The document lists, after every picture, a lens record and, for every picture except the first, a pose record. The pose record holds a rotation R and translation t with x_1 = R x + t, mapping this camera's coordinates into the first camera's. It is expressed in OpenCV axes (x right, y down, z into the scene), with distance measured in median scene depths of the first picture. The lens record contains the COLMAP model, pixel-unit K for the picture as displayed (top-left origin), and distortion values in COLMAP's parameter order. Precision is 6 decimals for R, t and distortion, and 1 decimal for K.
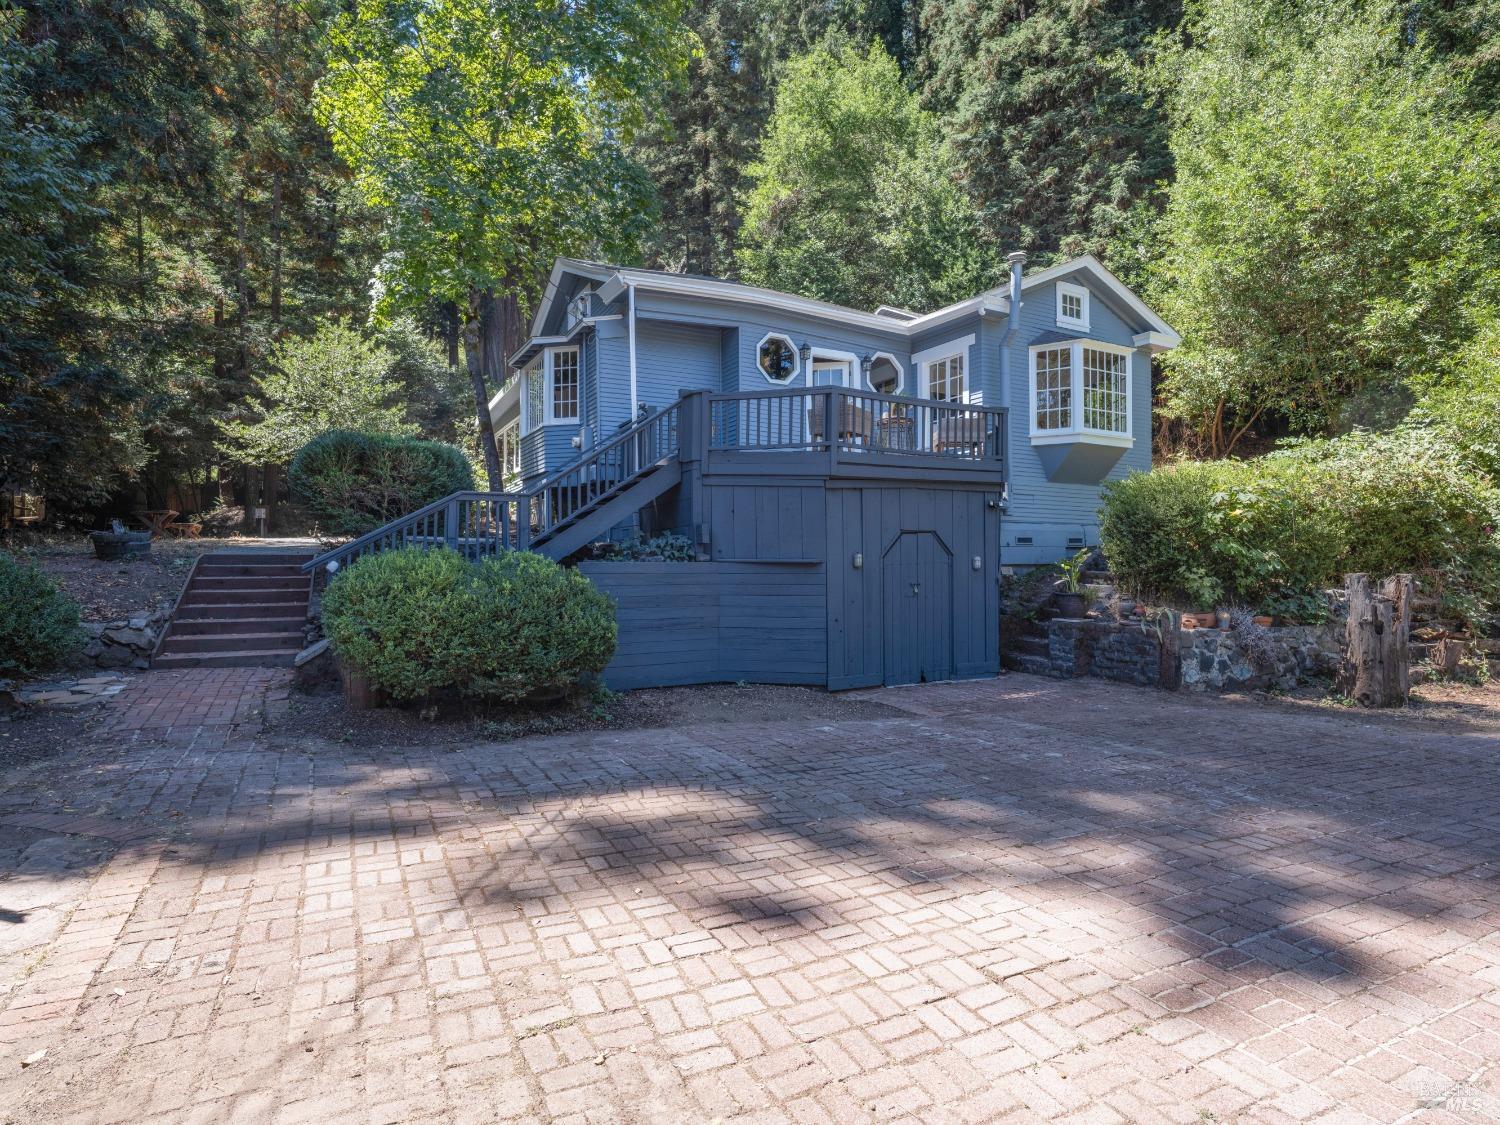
lens RADIAL K [[799.7, 0, 752.2], [0, 799.7, 560.8], [0, 0, 1]] dist [0.004987, -0.005404]
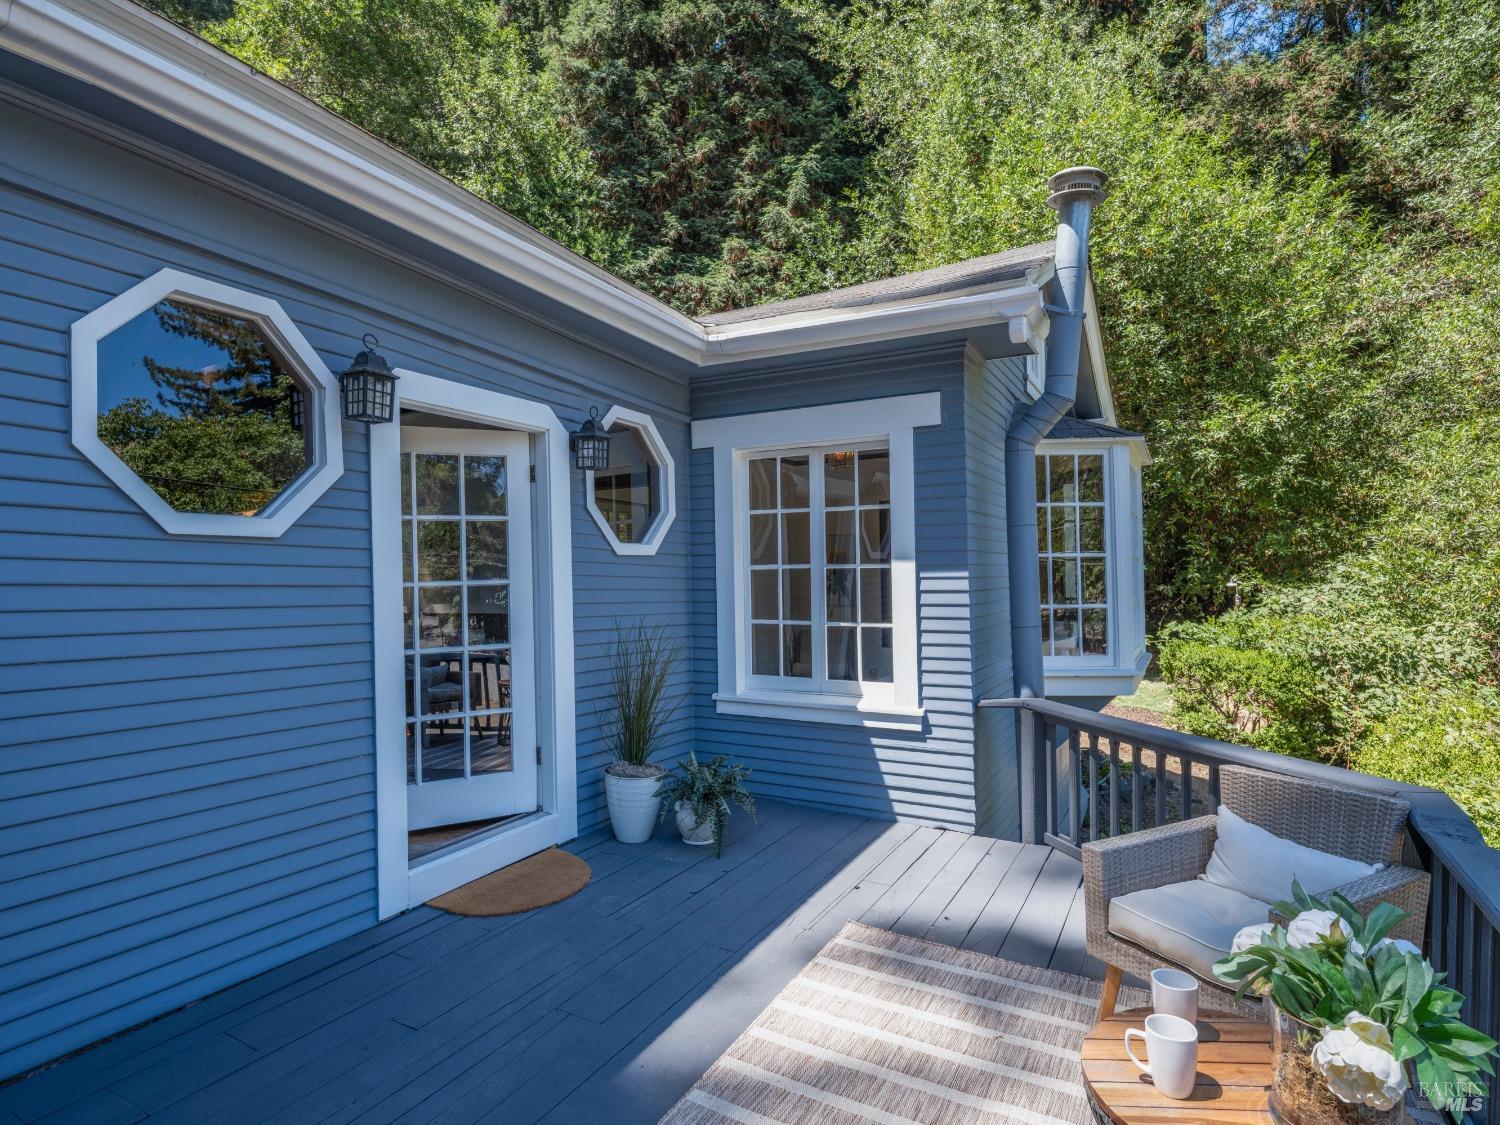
lens RADIAL K [[799.7, 0, 749.5], [0, 799.7, 573.0], [0, 0, 1]] dist [0.004987, -0.005404]
pose [[0.844033, -0.008863, 0.536218, 0.030828], [0.008415, 0.999959, 0.003284, -0.181574], [-0.536225, 0.001741, 0.844073, 0.654378]]
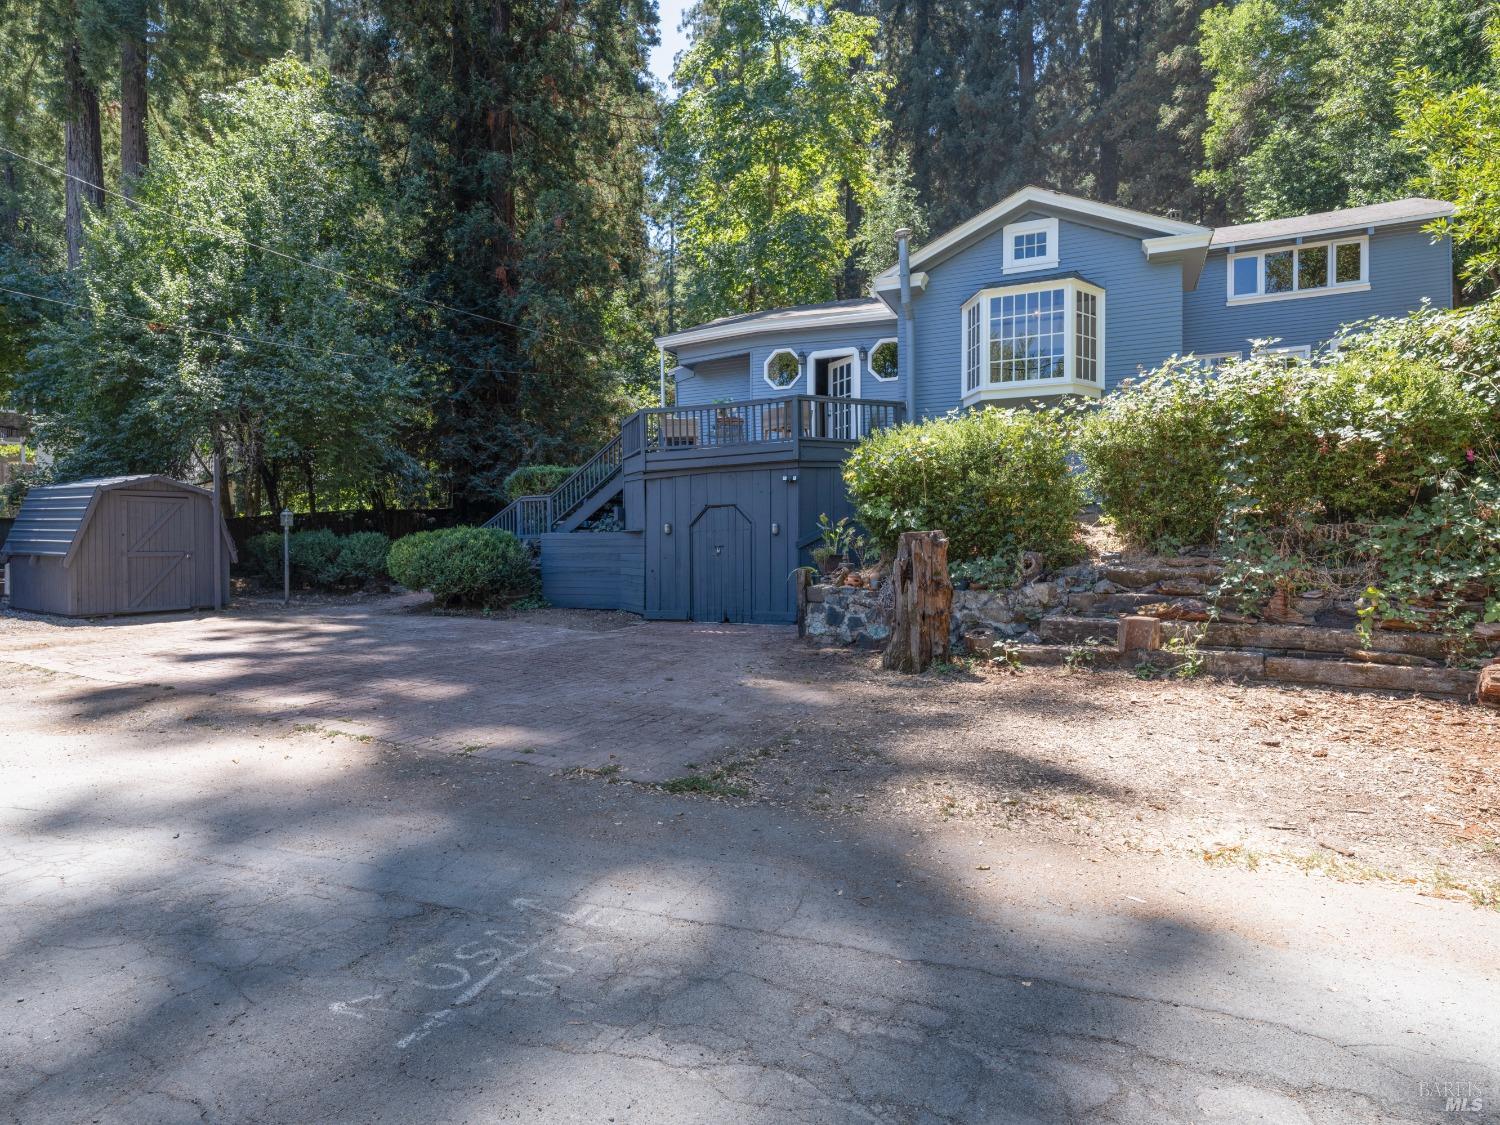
lens RADIAL K [[799.7, 0, 745.3], [0, 799.7, 562.4], [0, 0, 1]] dist [0.004987, -0.005404]
pose [[0.602818, 0.010657, -0.797808, 0.856725], [0.009690, 0.999739, 0.020676, 0.019441], [0.797820, -0.020195, 0.602557, 0.168476]]
